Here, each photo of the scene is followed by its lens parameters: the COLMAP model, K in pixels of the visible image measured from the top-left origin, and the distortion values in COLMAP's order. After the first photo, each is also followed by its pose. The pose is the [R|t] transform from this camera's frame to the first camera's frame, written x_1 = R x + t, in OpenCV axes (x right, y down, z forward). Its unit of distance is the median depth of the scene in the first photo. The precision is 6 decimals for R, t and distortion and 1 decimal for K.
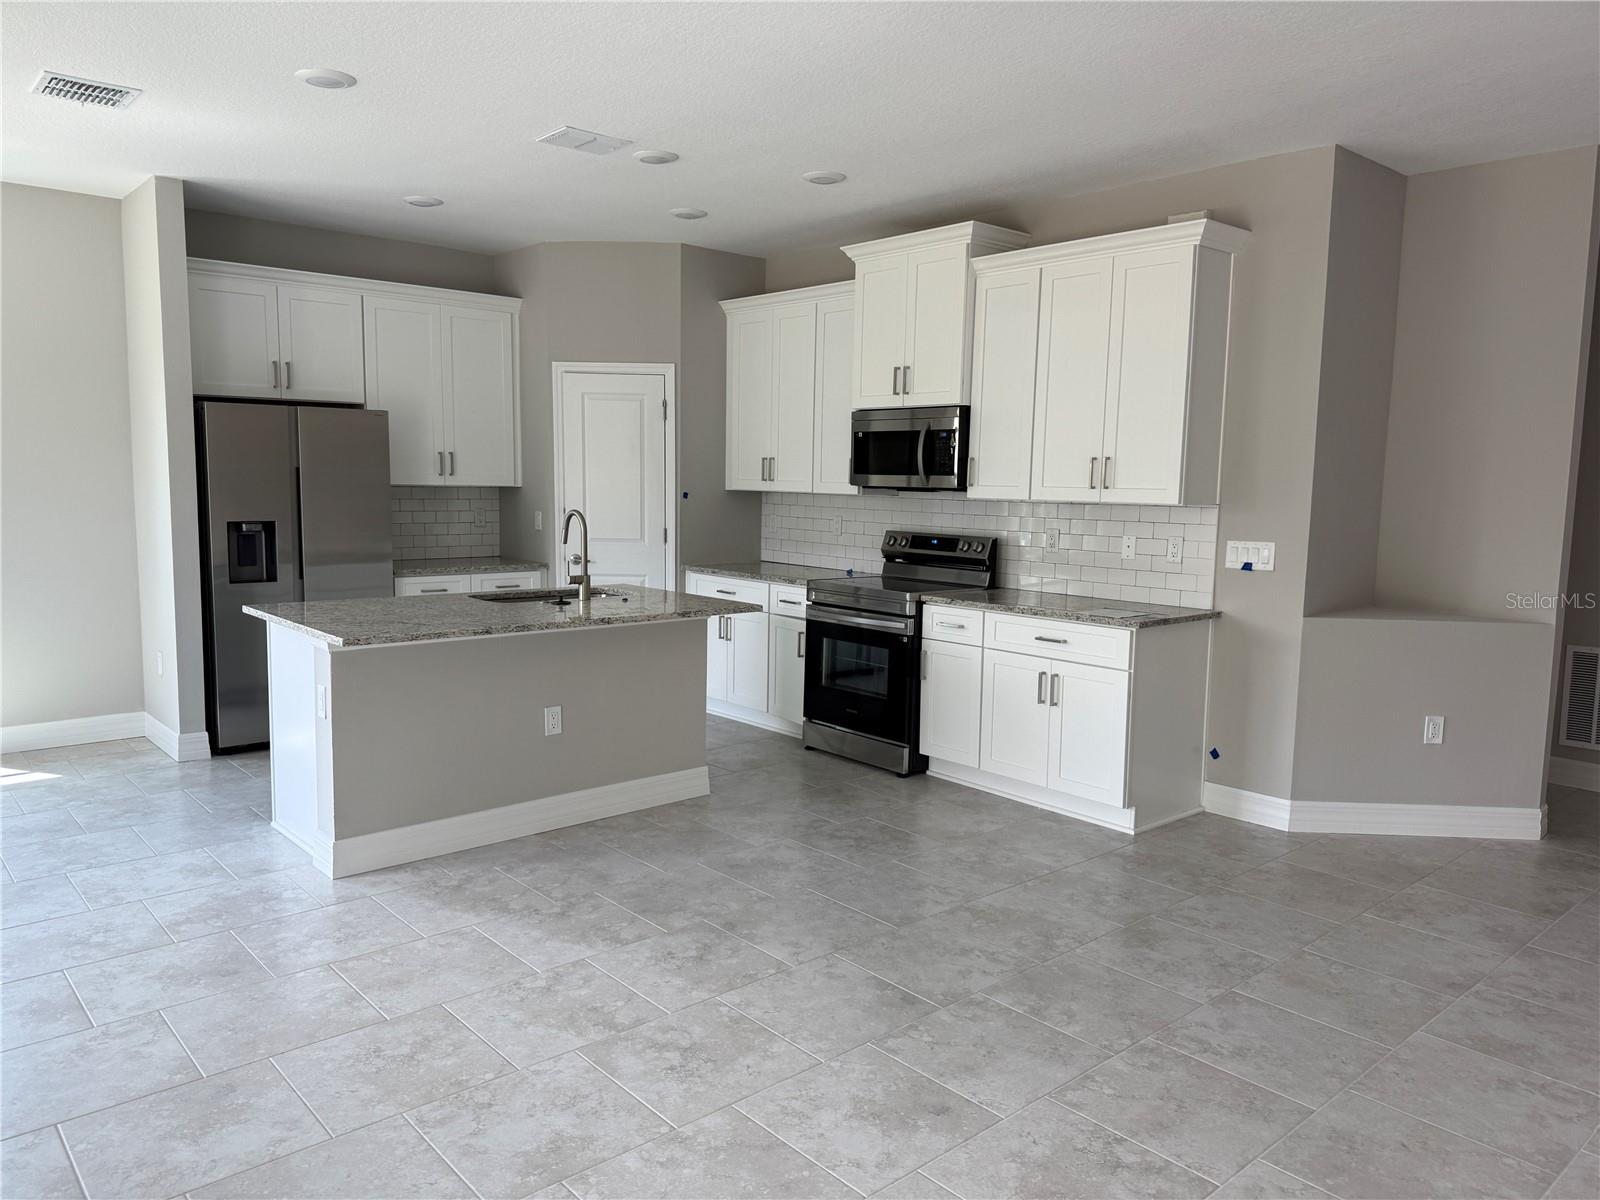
lens RADIAL K [[1124.6, 0, 788.6], [0, 1124.6, 607.0], [0, 0, 1]] dist [0.057338, -0.062088]
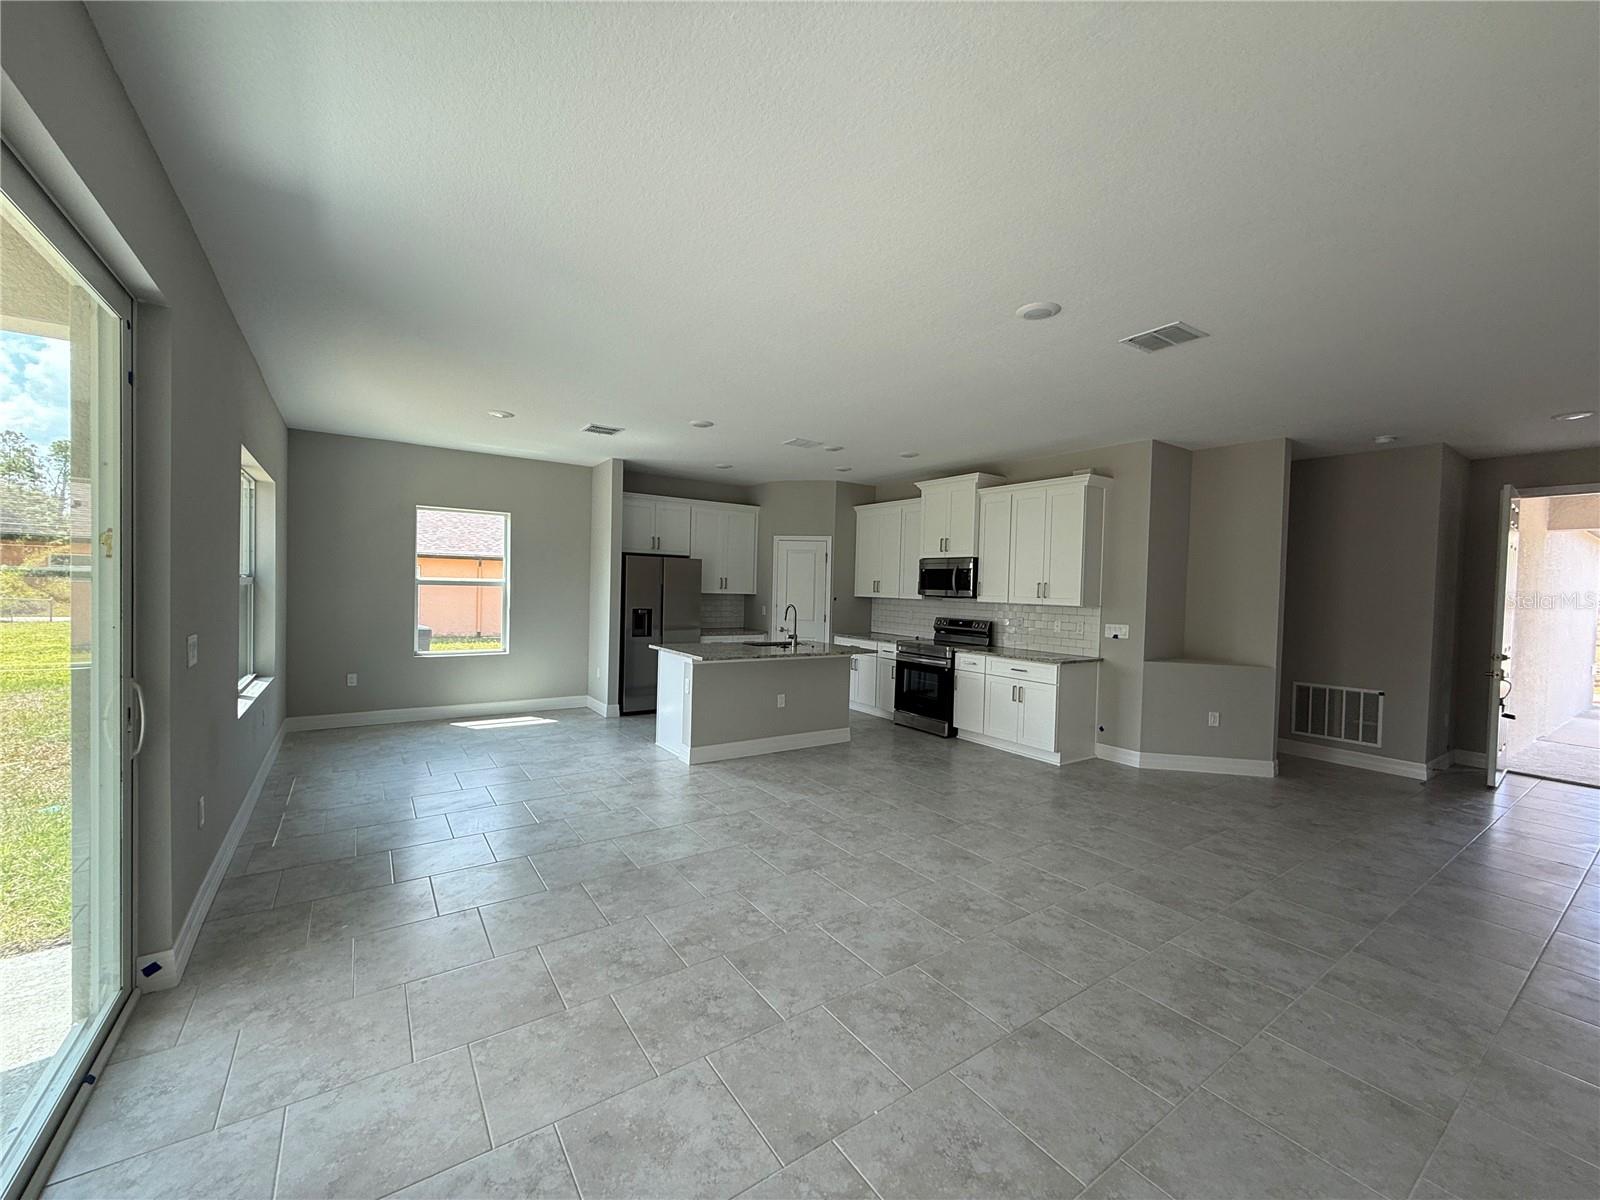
lens RADIAL K [[636.6, 0, 797.2], [0, 636.6, 602.1], [0, 0, 1]] dist [0.001698, -0.000498]
pose [[0.992988, 0.012724, -0.117530, -0.035083], [-0.024299, 0.994931, -0.097583, 0.028741], [0.115693, 0.099754, 0.988263, -0.215402]]
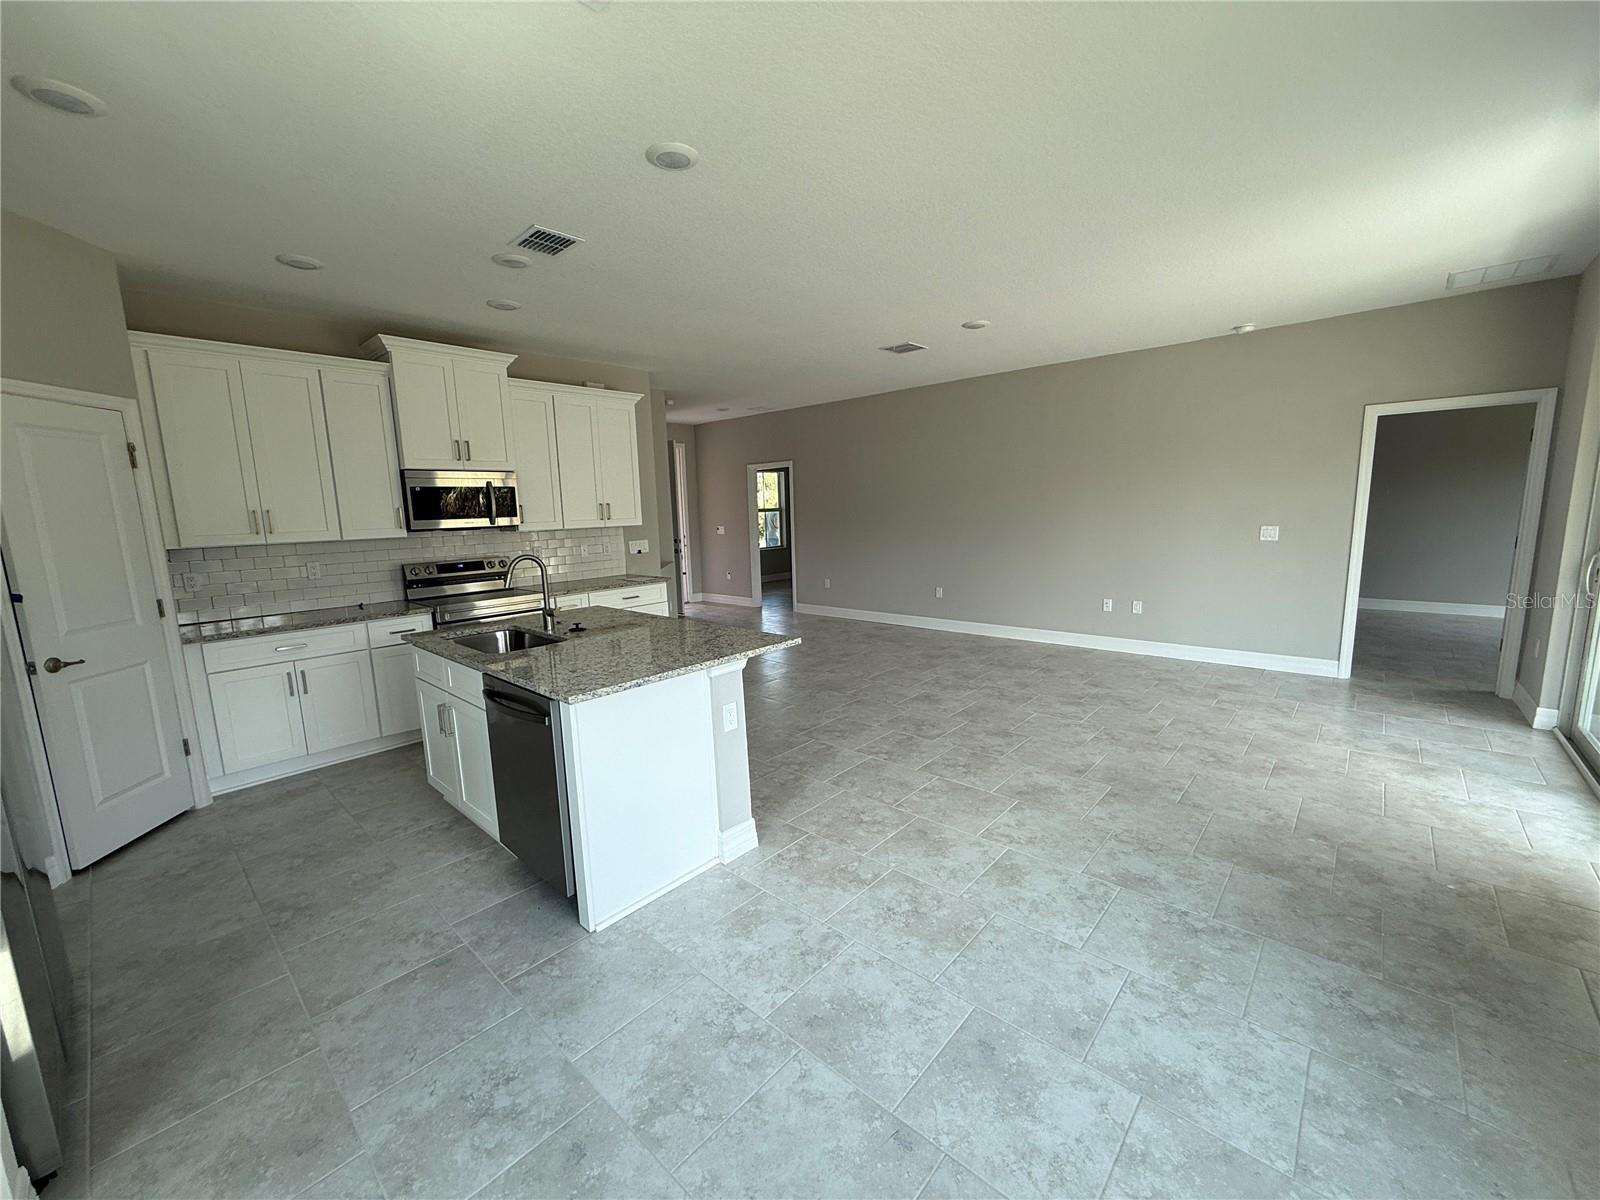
lens RADIAL K [[636.6, 0, 801.6], [0, 636.6, 597.4], [0, 0, 1]] dist [0.001698, -0.000498]
pose [[-0.115962, -0.155665, 0.980980, -0.866049], [0.148229, 0.973871, 0.172059, -0.114706], [-0.982131, 0.165362, -0.089858, 0.801676]]
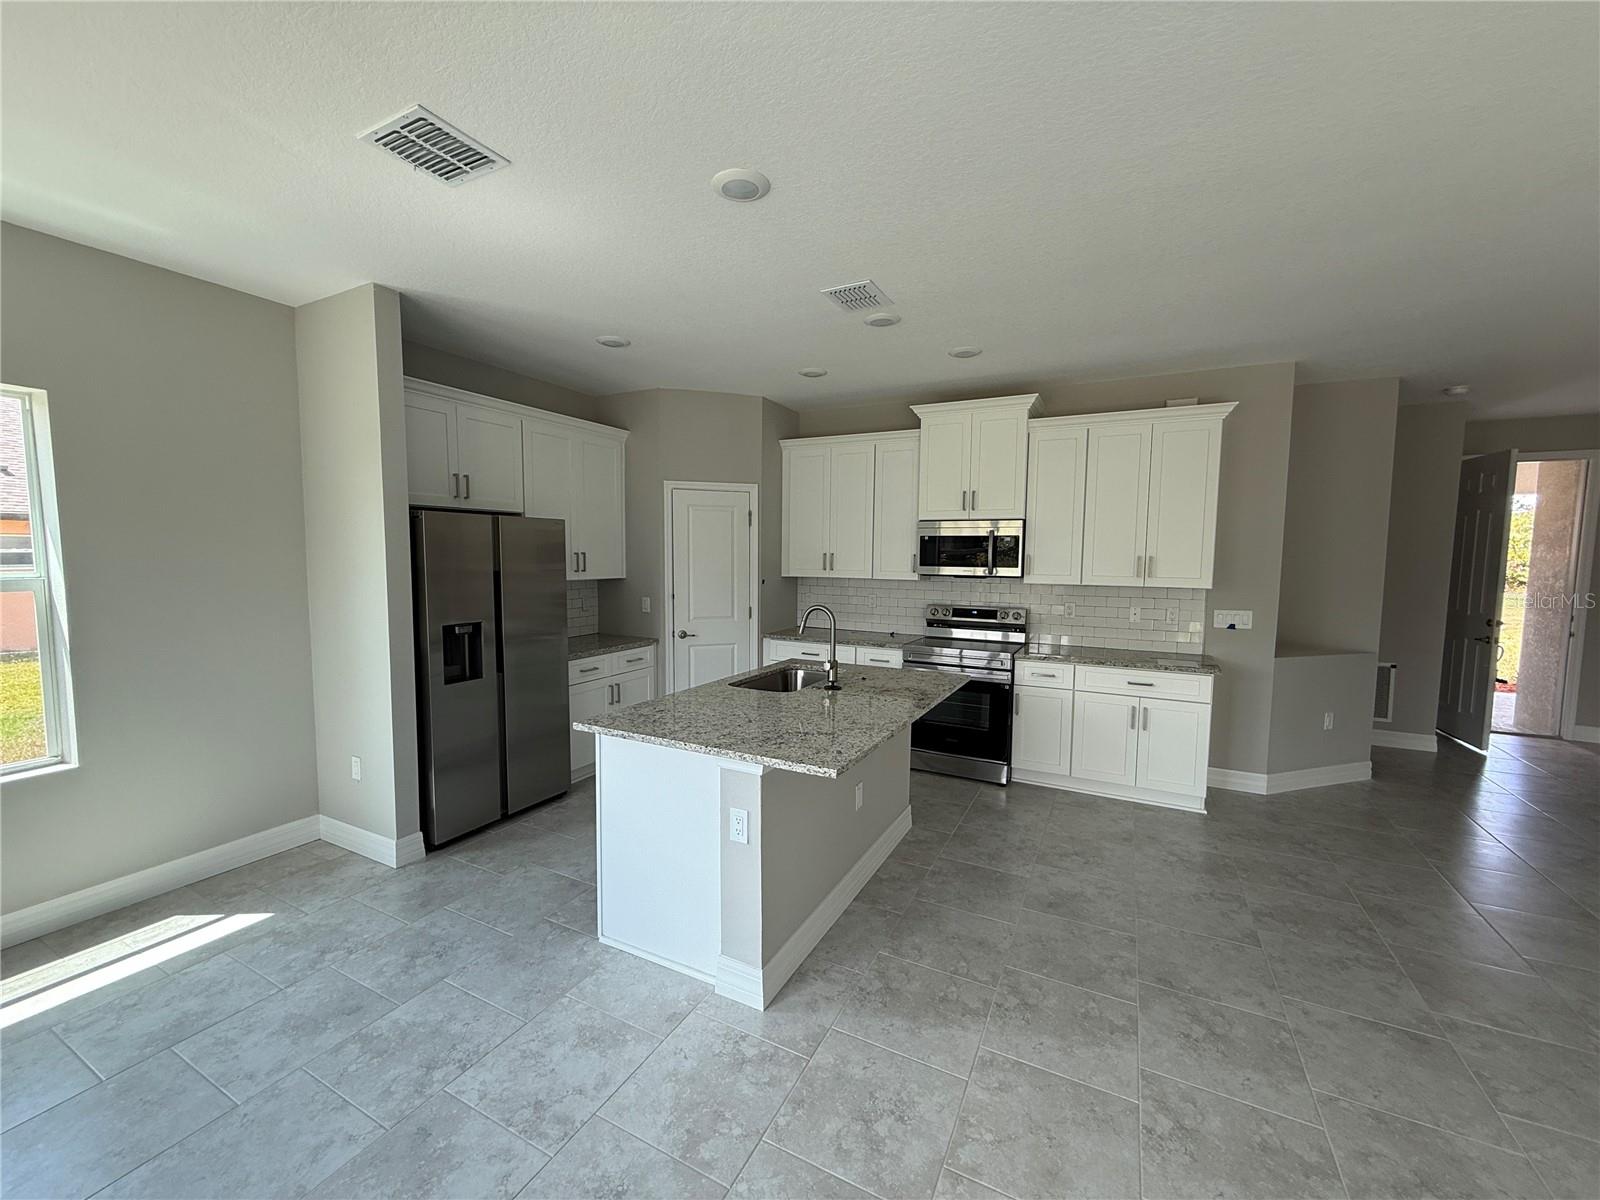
lens RADIAL K [[636.6, 0, 796.2], [0, 636.6, 602.2], [0, 0, 1]] dist [0.001698, -0.000498]
pose [[0.931988, -0.036393, 0.360657, -0.459783], [0.049944, 0.998350, -0.028322, -0.072878], [-0.359031, 0.044409, 0.932268, 0.392083]]
